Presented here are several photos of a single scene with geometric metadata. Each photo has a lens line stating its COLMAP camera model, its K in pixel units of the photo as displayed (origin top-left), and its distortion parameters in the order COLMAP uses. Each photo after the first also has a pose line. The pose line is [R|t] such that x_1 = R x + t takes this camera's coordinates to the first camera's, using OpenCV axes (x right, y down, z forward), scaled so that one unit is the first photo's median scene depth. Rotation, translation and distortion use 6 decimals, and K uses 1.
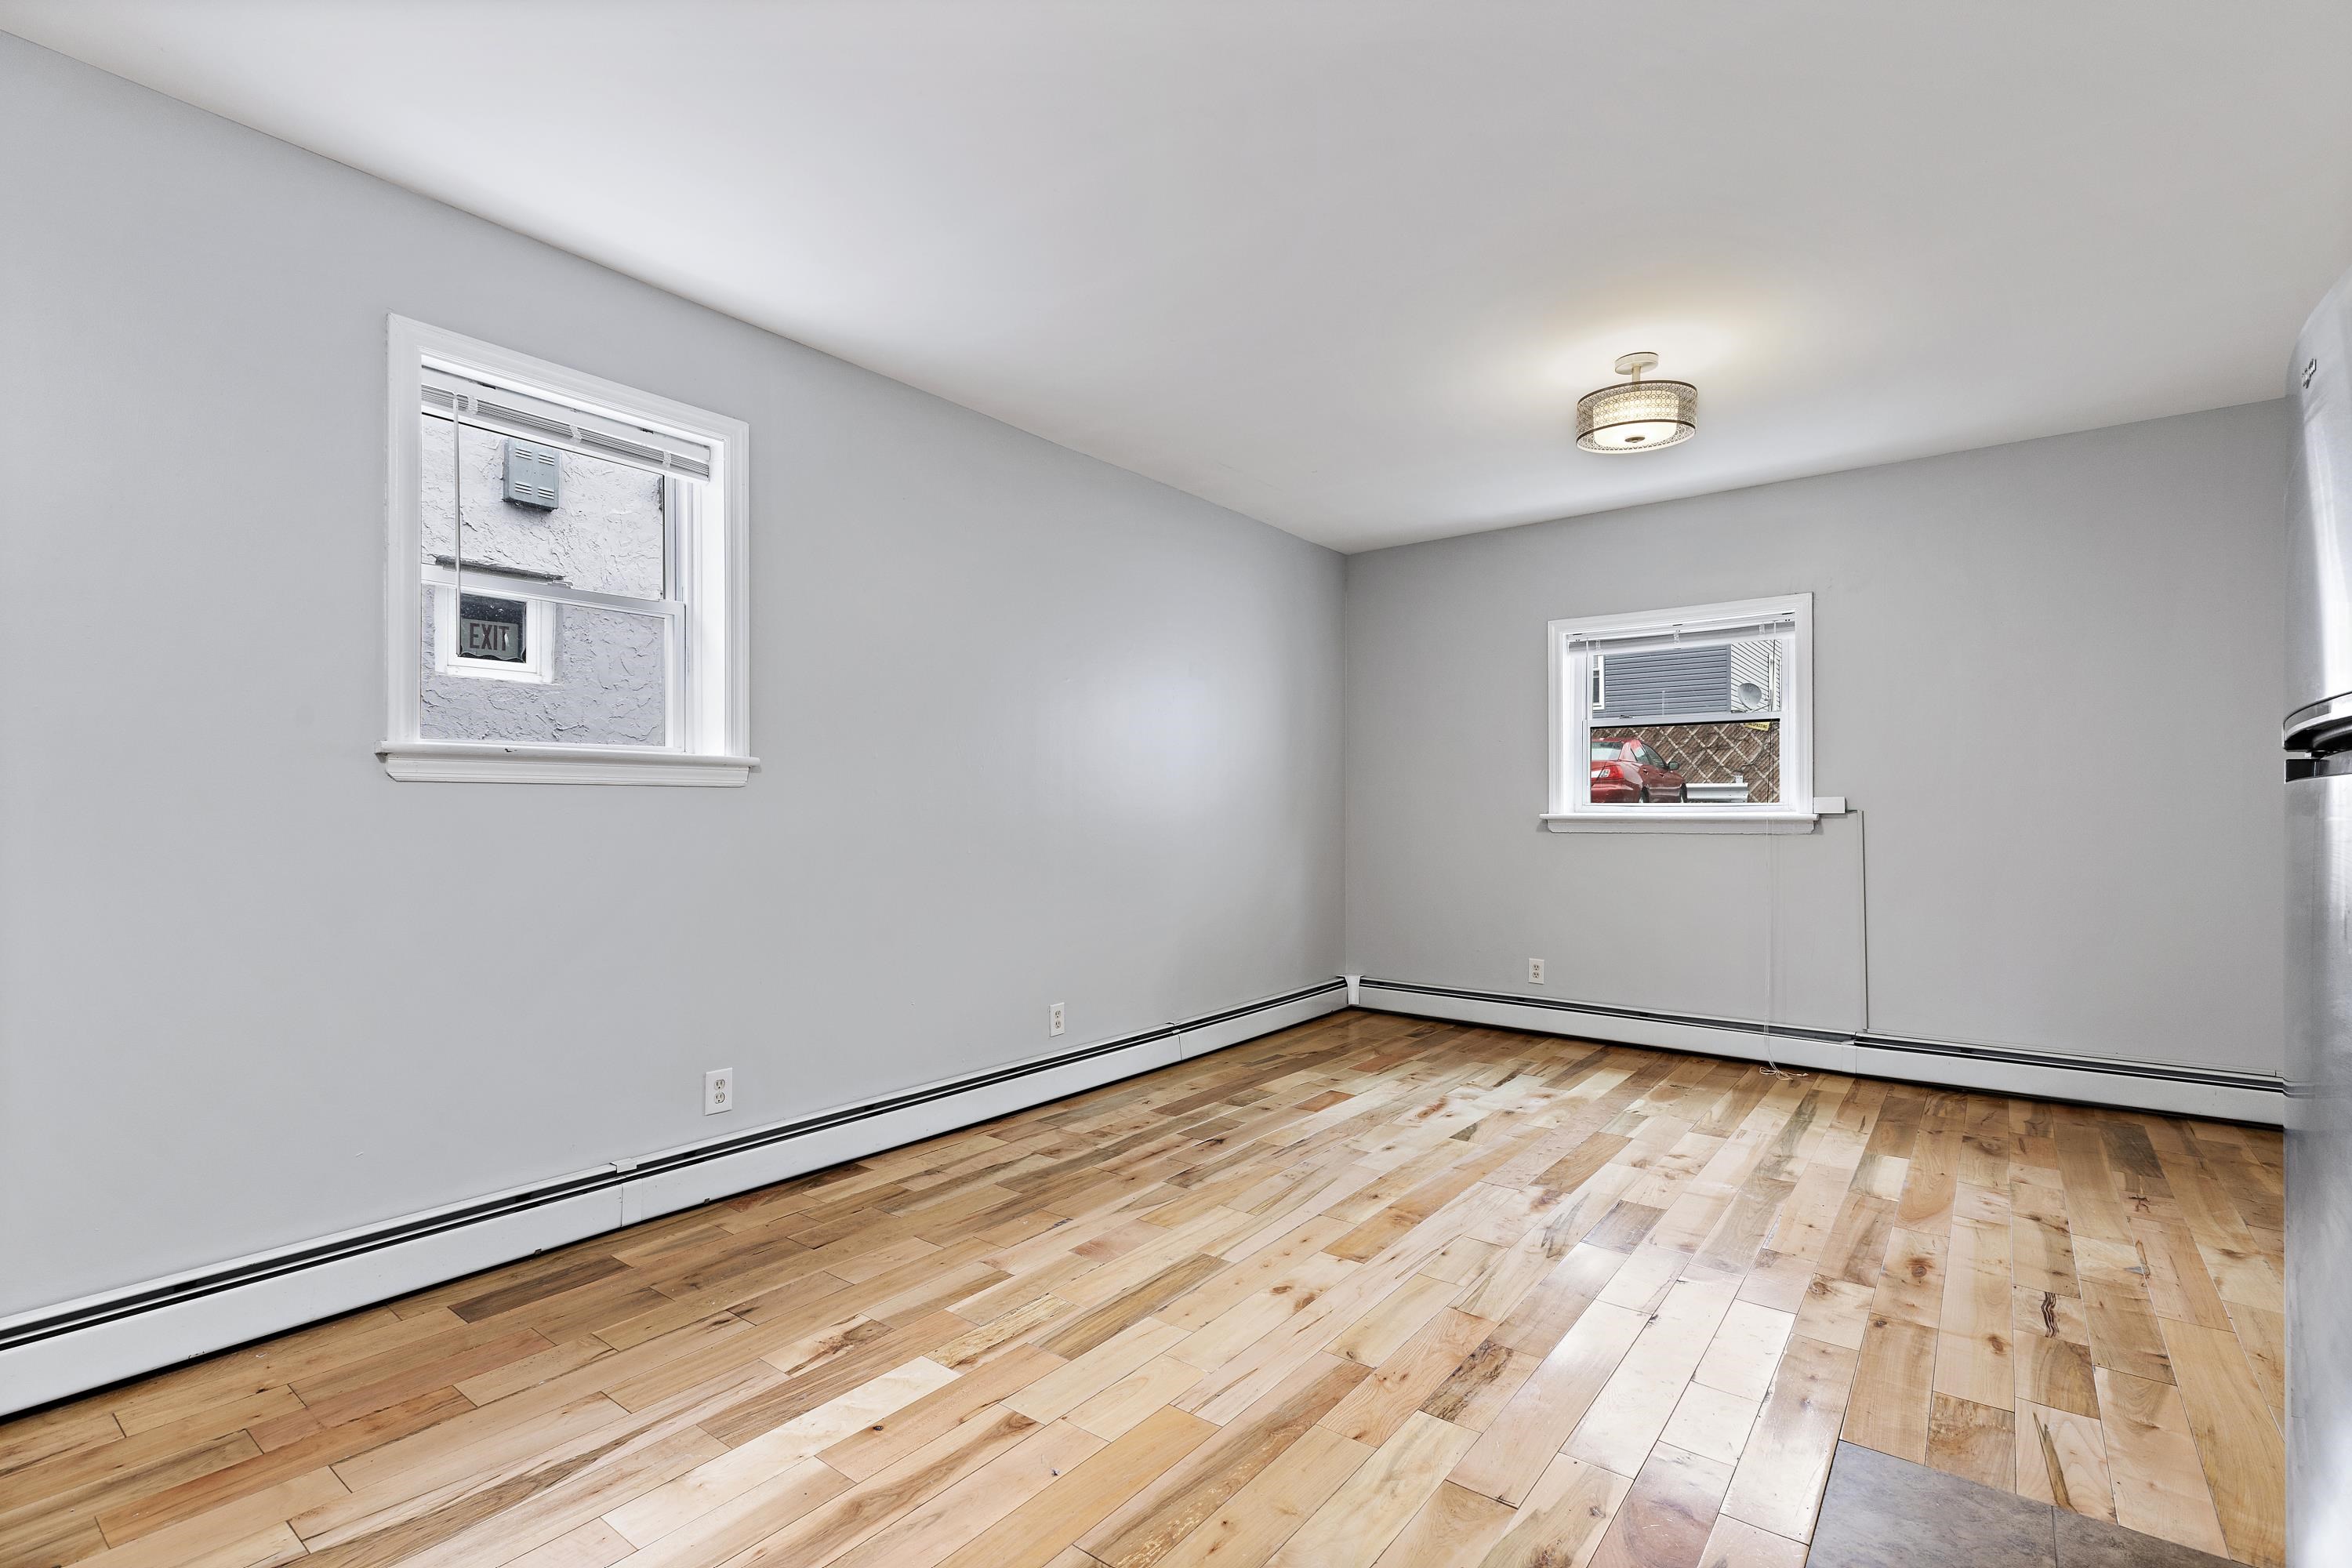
lens RADIAL K [[1070.0, 0, 1174.6], [0, 1070.0, 823.7], [0, 0, 1]] dist [0.009635, 0.000046]
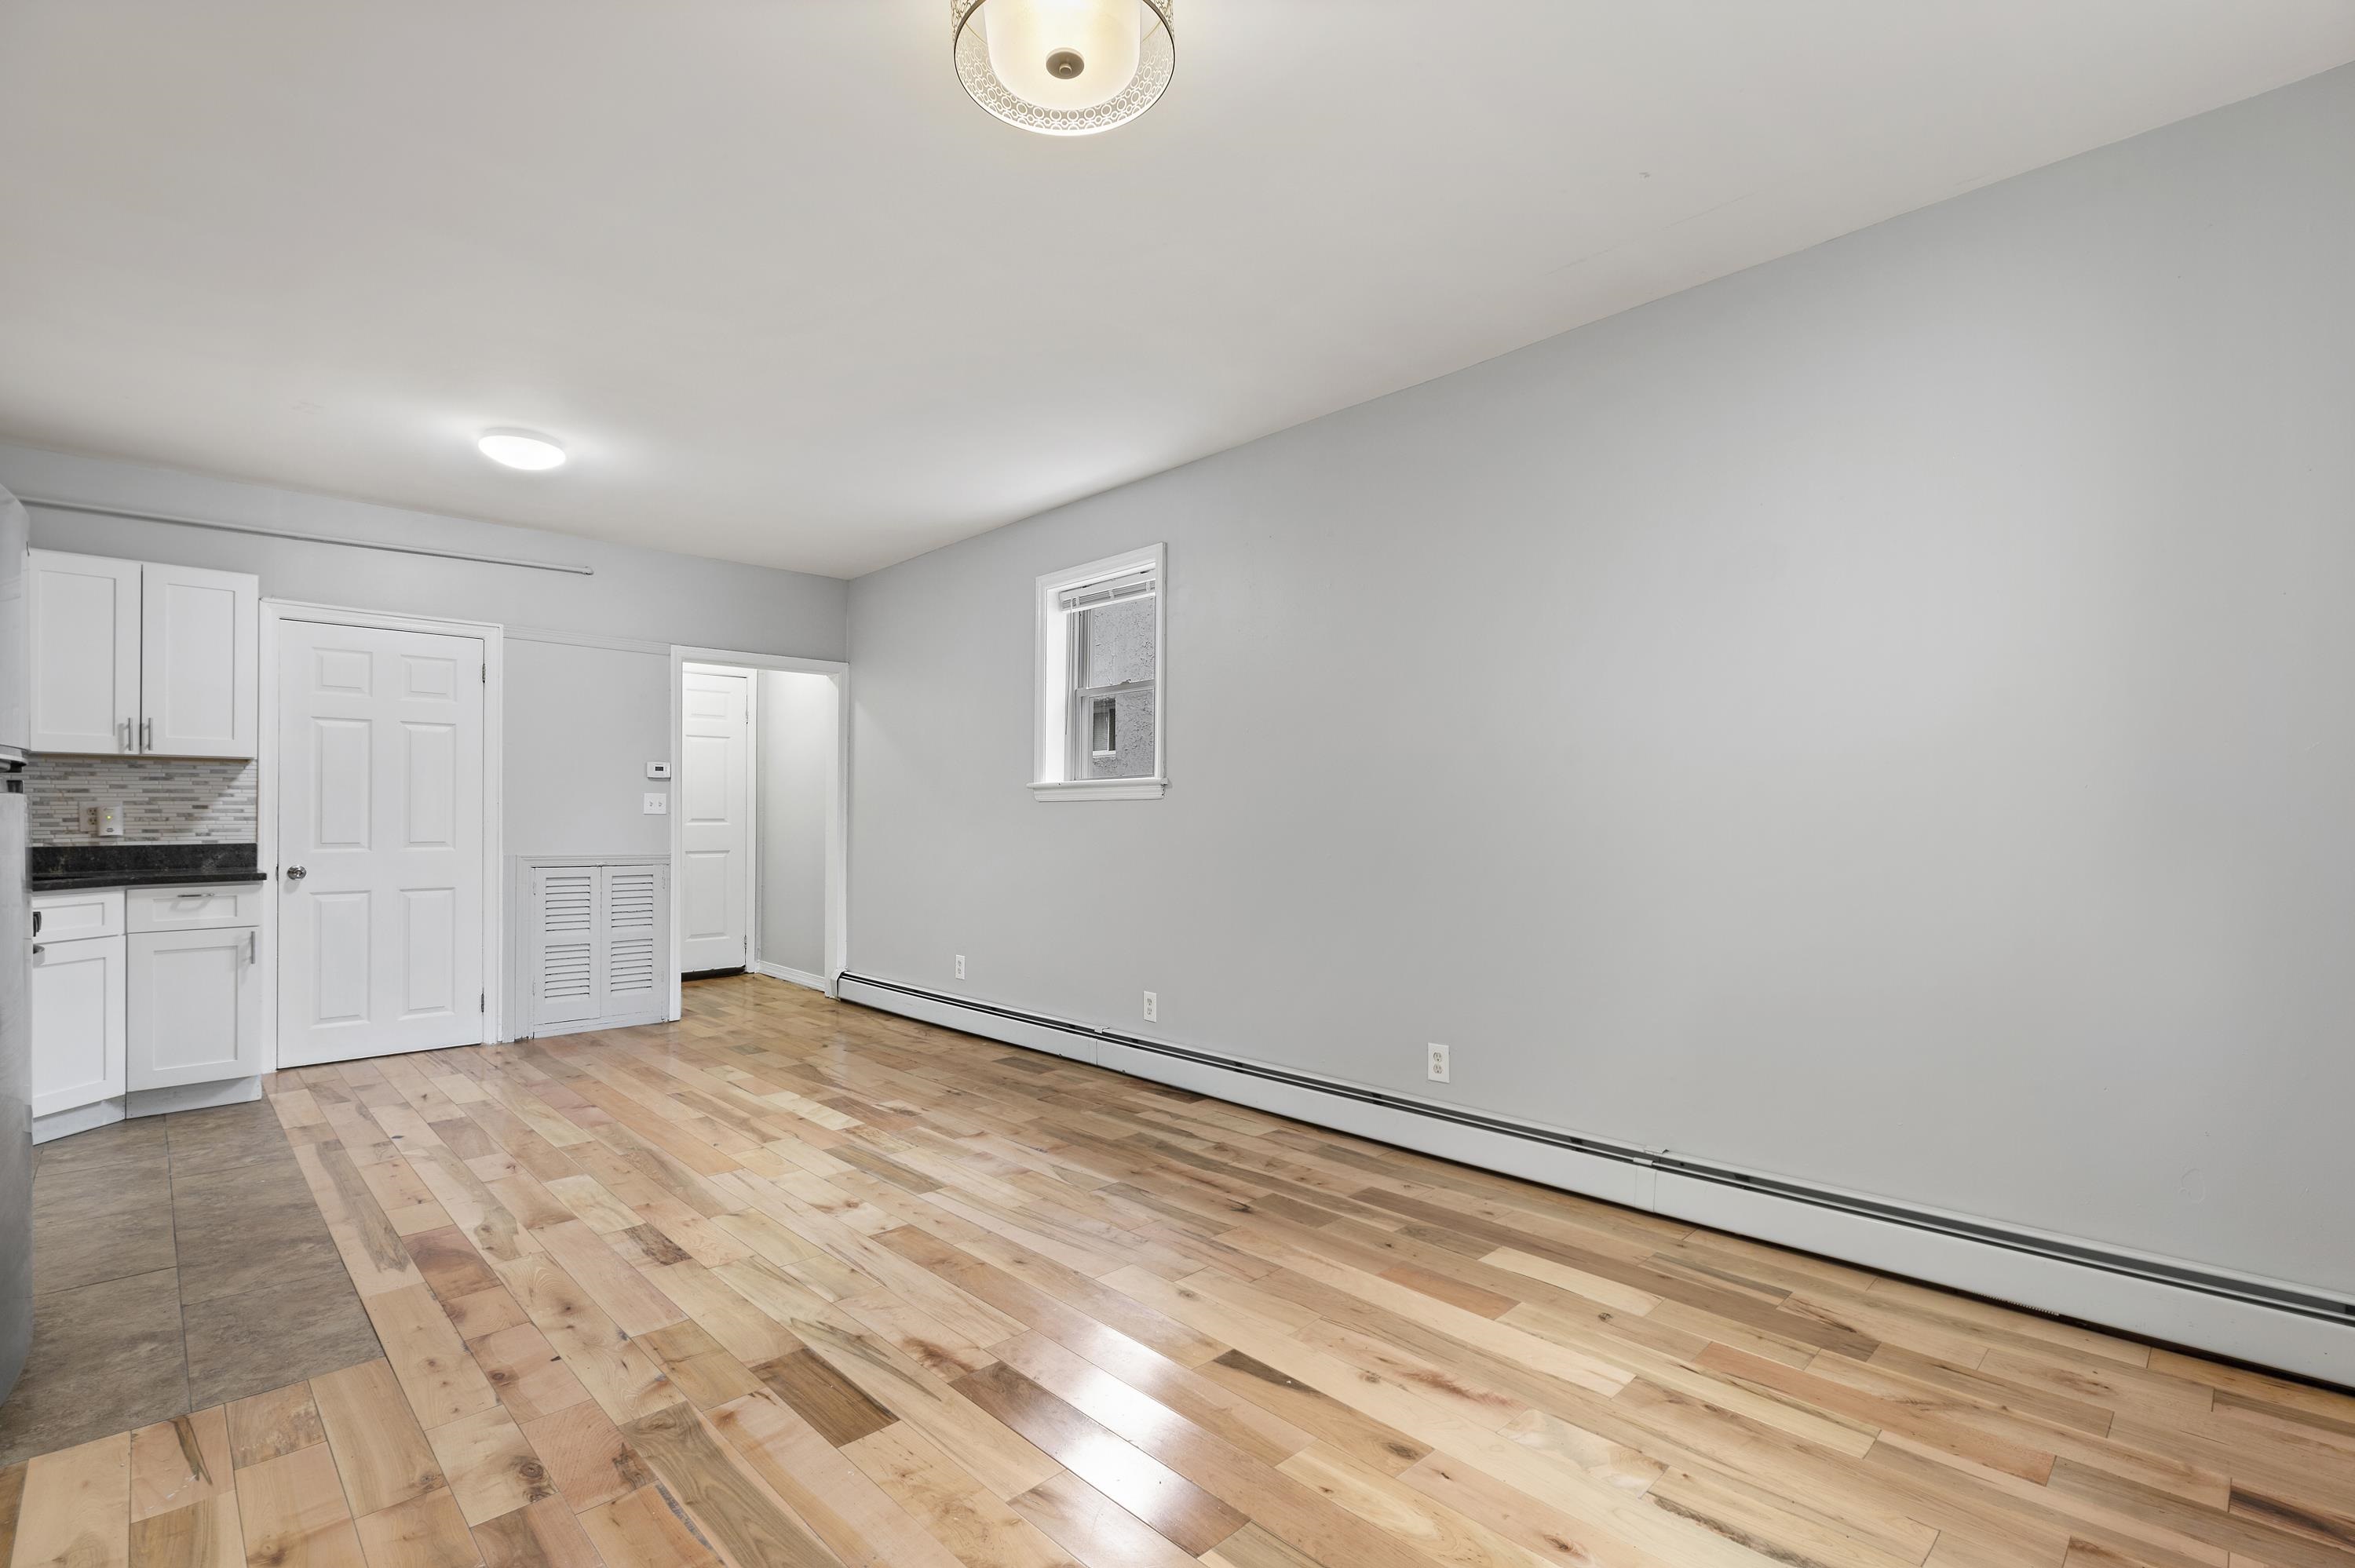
lens RADIAL K [[1071.2, 0, 1176.1], [0, 1071.2, 823.7], [0, 0, 1]] dist [0.009635, 0.000046]
pose [[-0.143999, 0.003631, -0.989571, 0.995874], [-0.009532, 0.999942, 0.005056, -0.008369], [0.989532, 0.010160, -0.143956, 1.216303]]
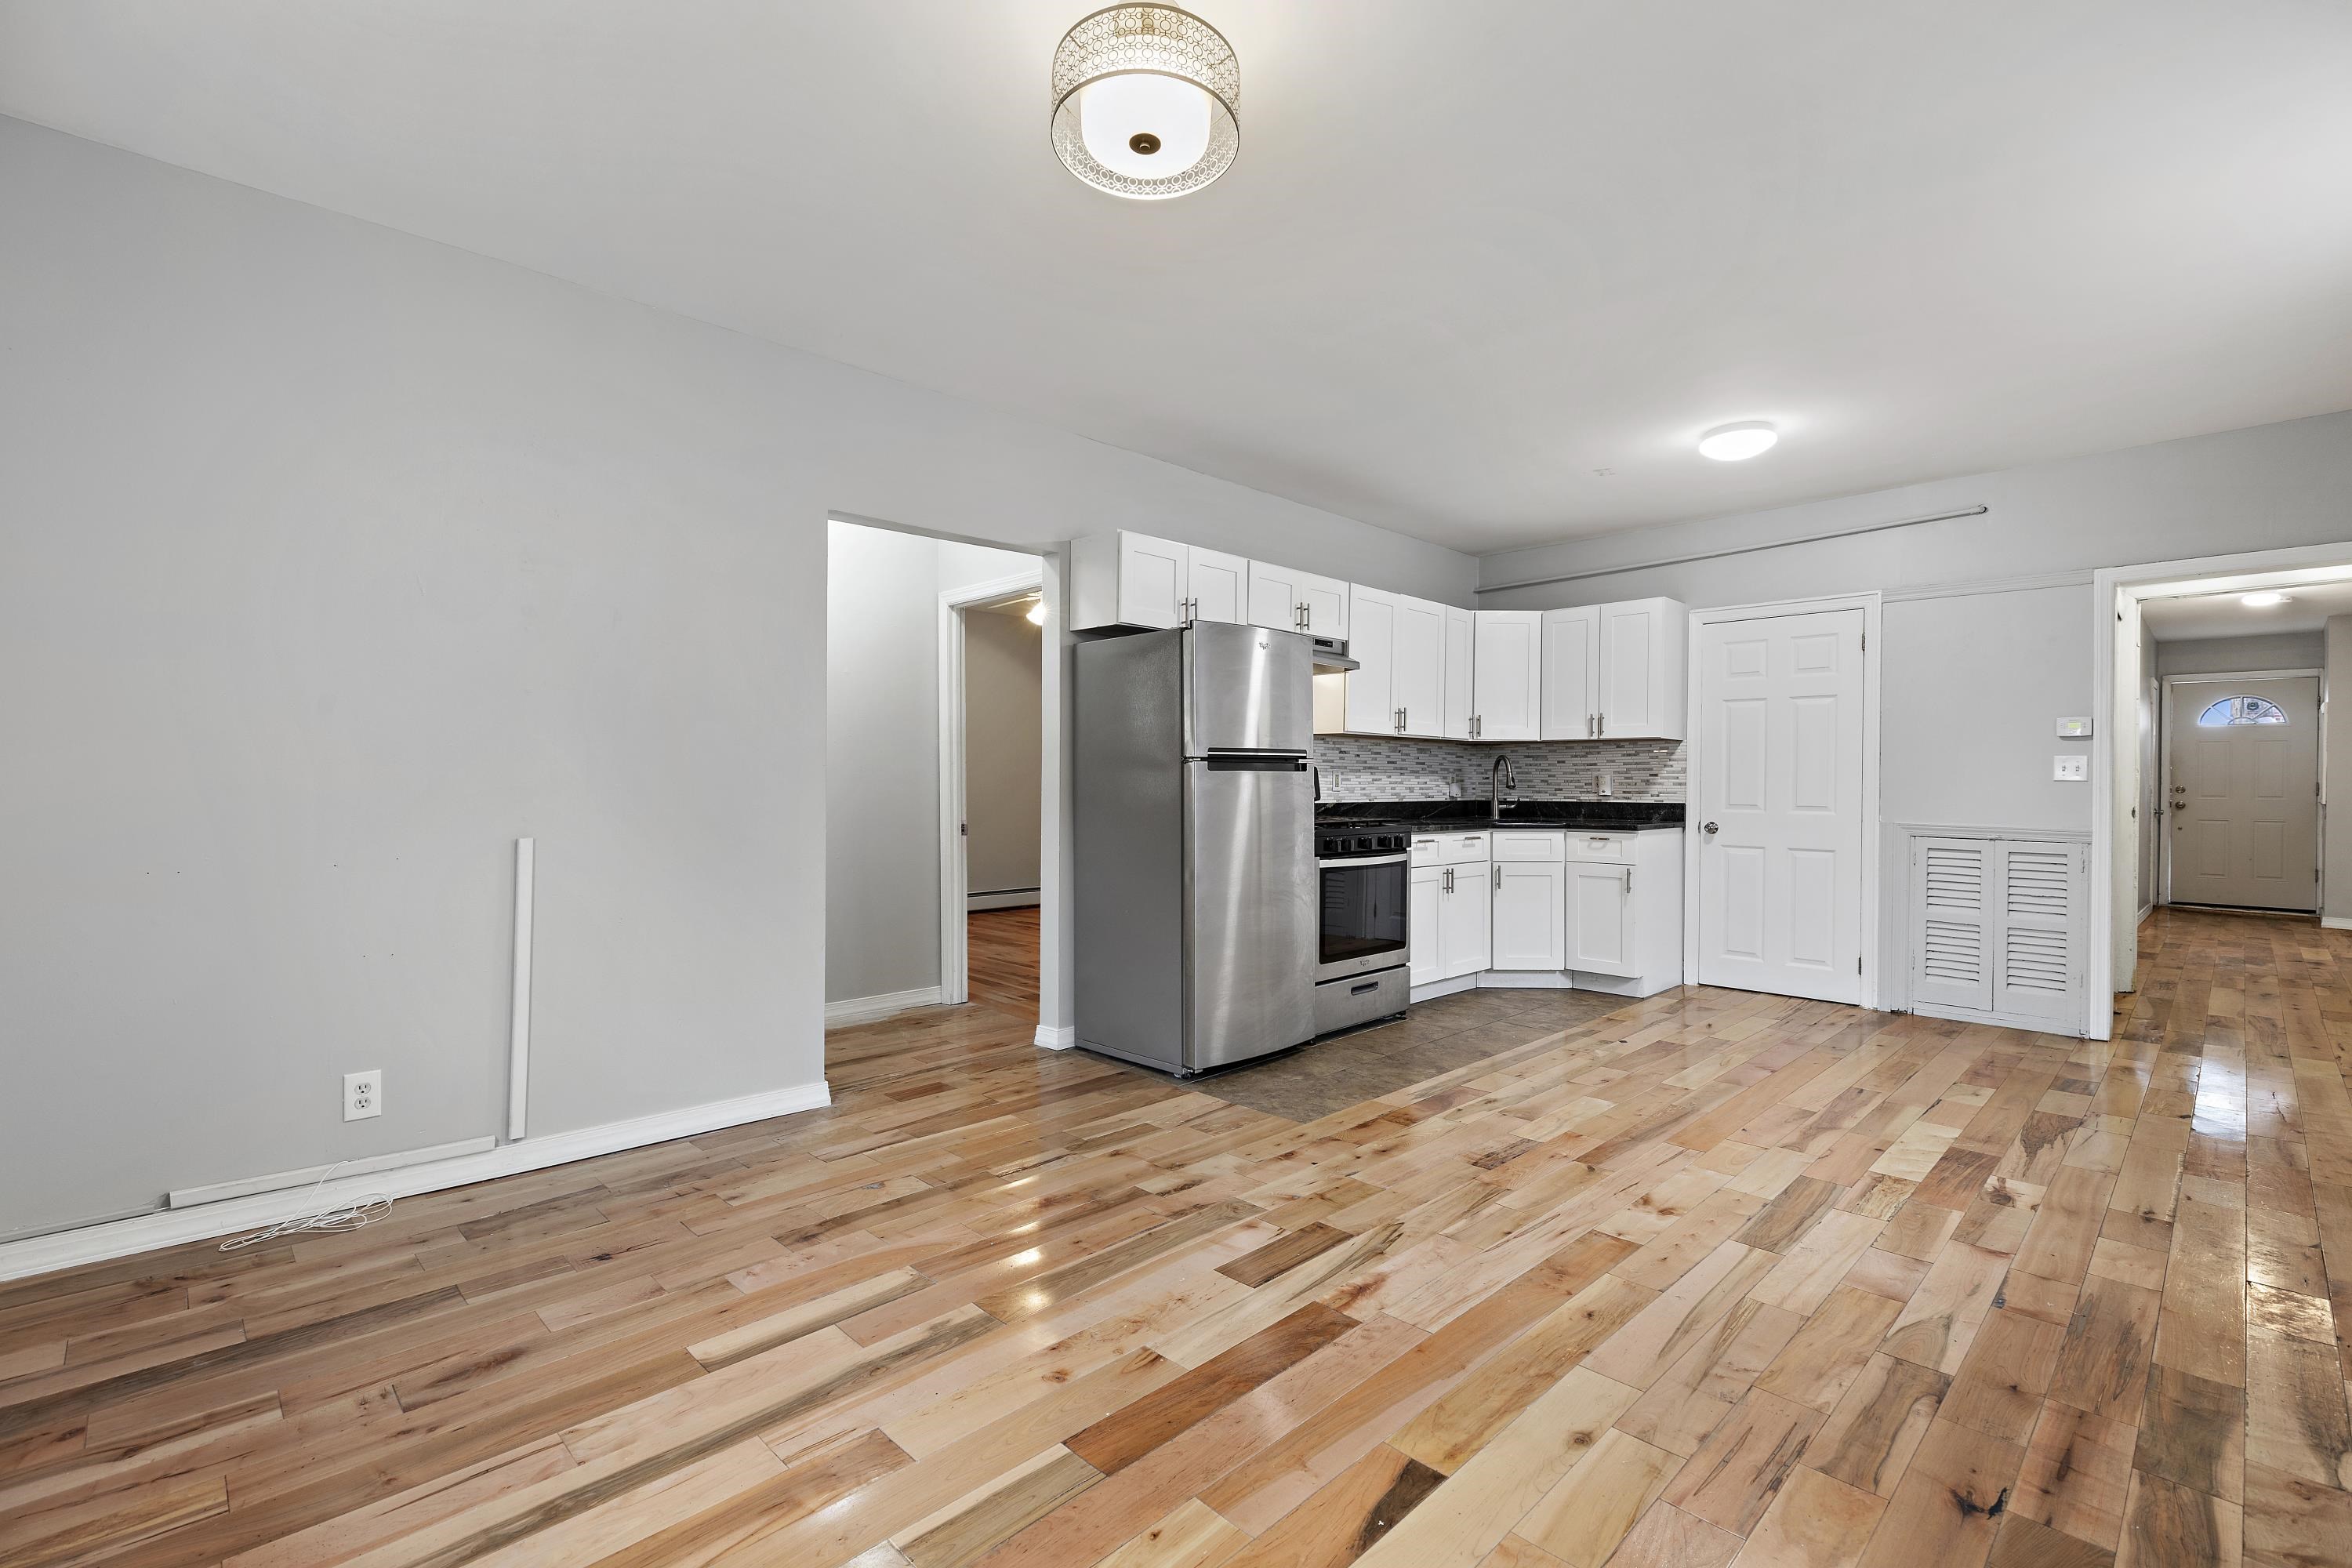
lens RADIAL K [[1053.4, 0, 1176.0], [0, 1053.4, 784.0], [0, 0, 1]] dist [0.002946, 0.000883]
pose [[-0.990452, -0.006303, 0.137713, 0.360581], [-0.004369, 0.999888, 0.014342, -0.018265], [-0.137788, 0.013603, -0.990368, 1.698851]]
